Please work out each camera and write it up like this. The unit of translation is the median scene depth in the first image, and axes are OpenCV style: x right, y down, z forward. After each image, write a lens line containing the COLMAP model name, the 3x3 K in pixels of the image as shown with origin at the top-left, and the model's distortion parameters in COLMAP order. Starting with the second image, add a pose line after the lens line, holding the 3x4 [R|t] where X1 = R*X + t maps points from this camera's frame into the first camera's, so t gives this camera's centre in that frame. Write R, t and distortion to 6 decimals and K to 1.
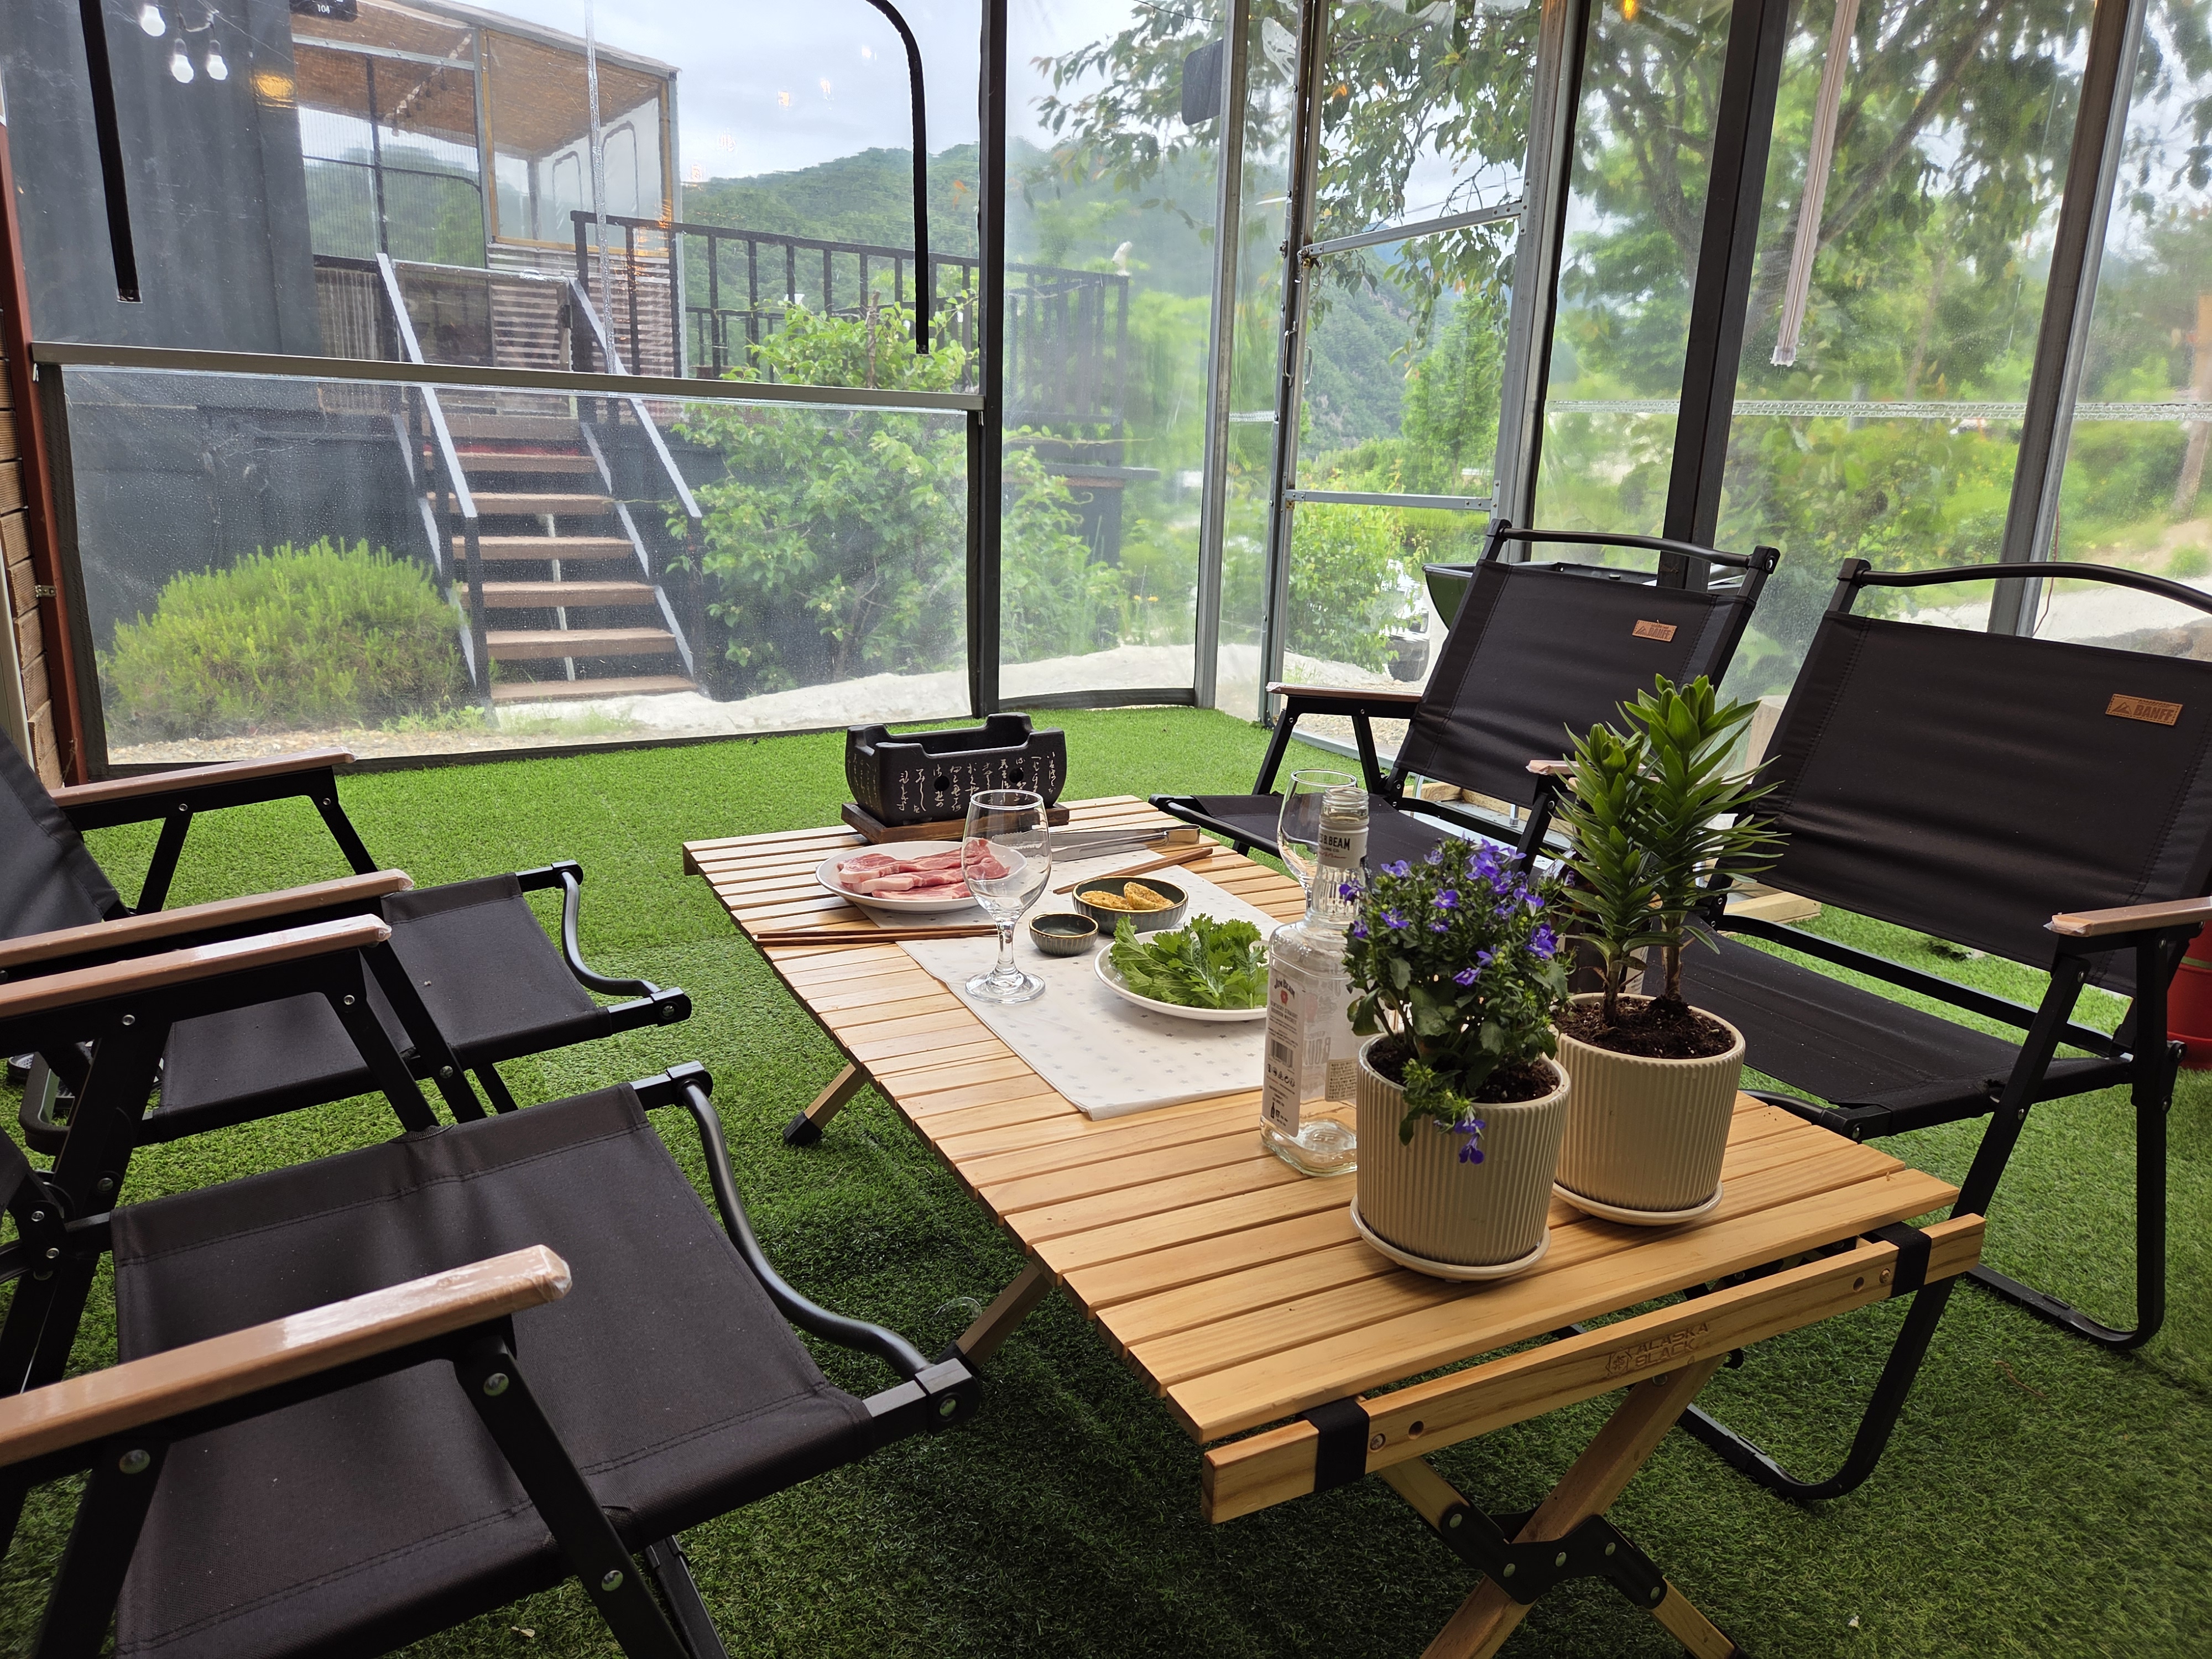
lens RADIAL K [[1482.2, 0, 1071.6], [0, 1482.2, 823.7], [0, 0, 1]] dist [0.083110, -0.060054]
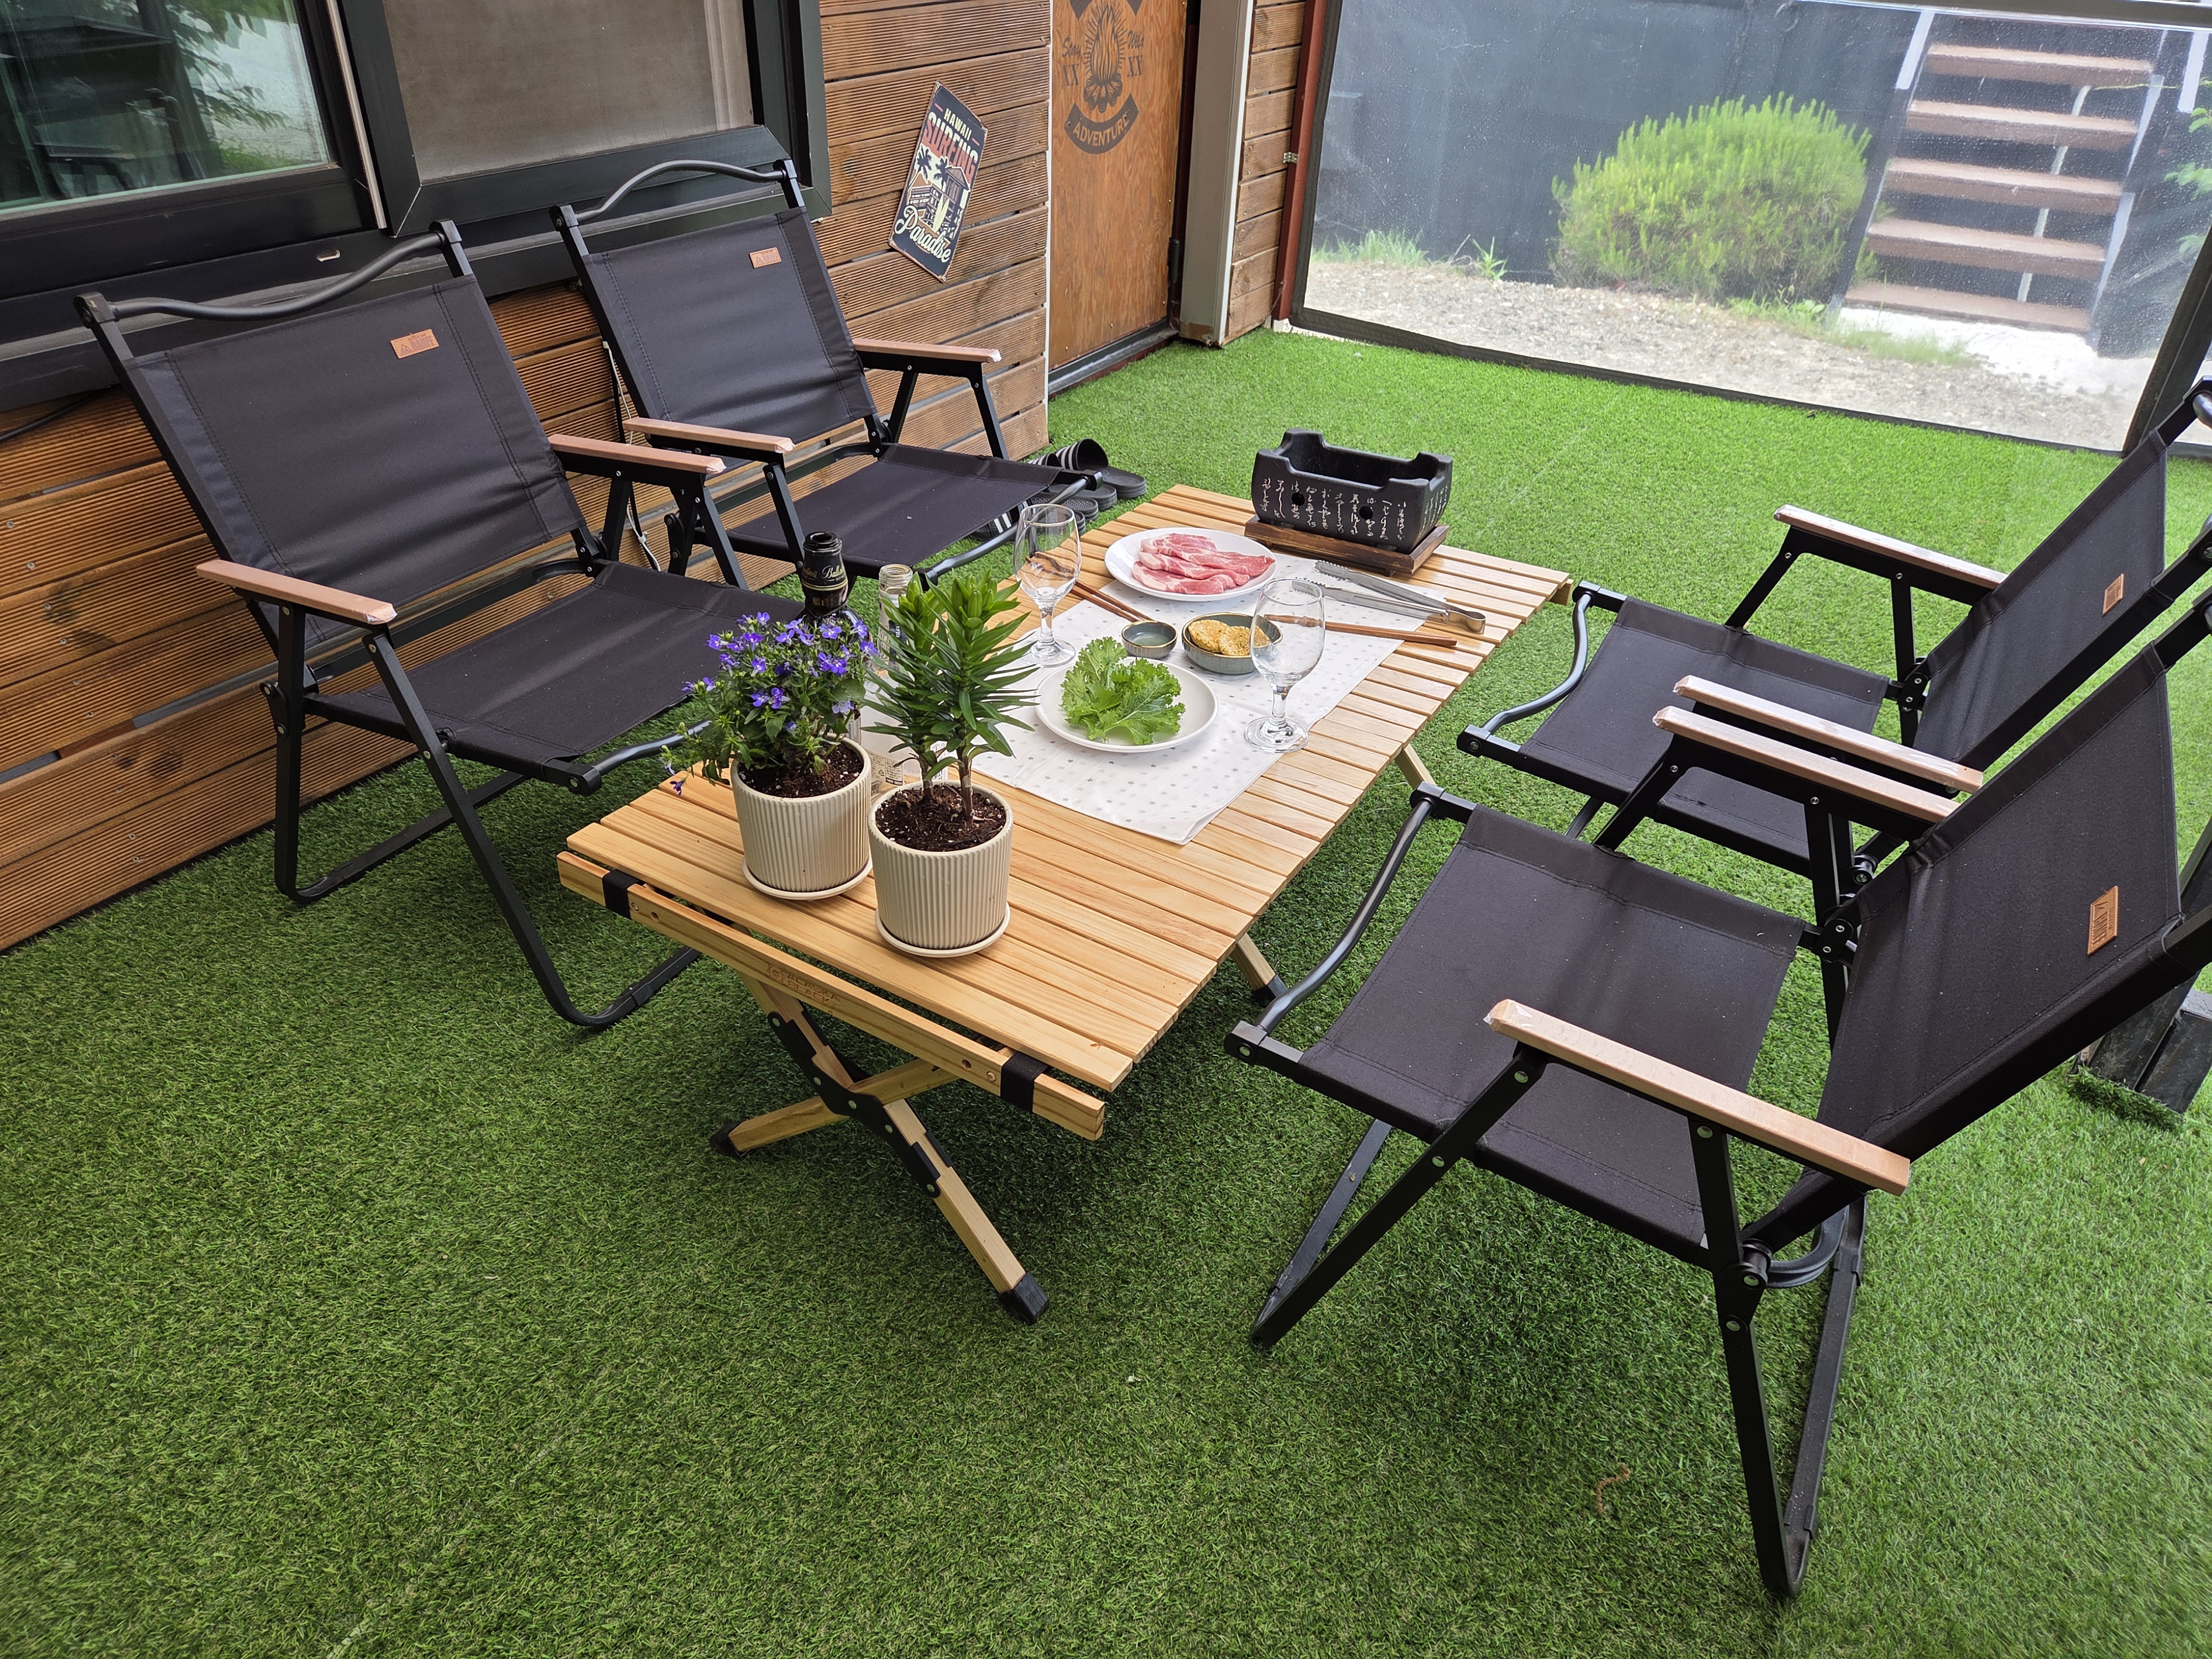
lens RADIAL K [[1488.0, 0, 1106.0], [0, 1488.0, 829.5], [0, 0, 1]] dist [0.075329, -0.067787]
pose [[0.517671, 0.461473, -0.720457, 0.788136], [-0.228918, 0.886076, 0.403071, -0.233133], [0.824386, -0.043732, 0.564336, 0.215429]]
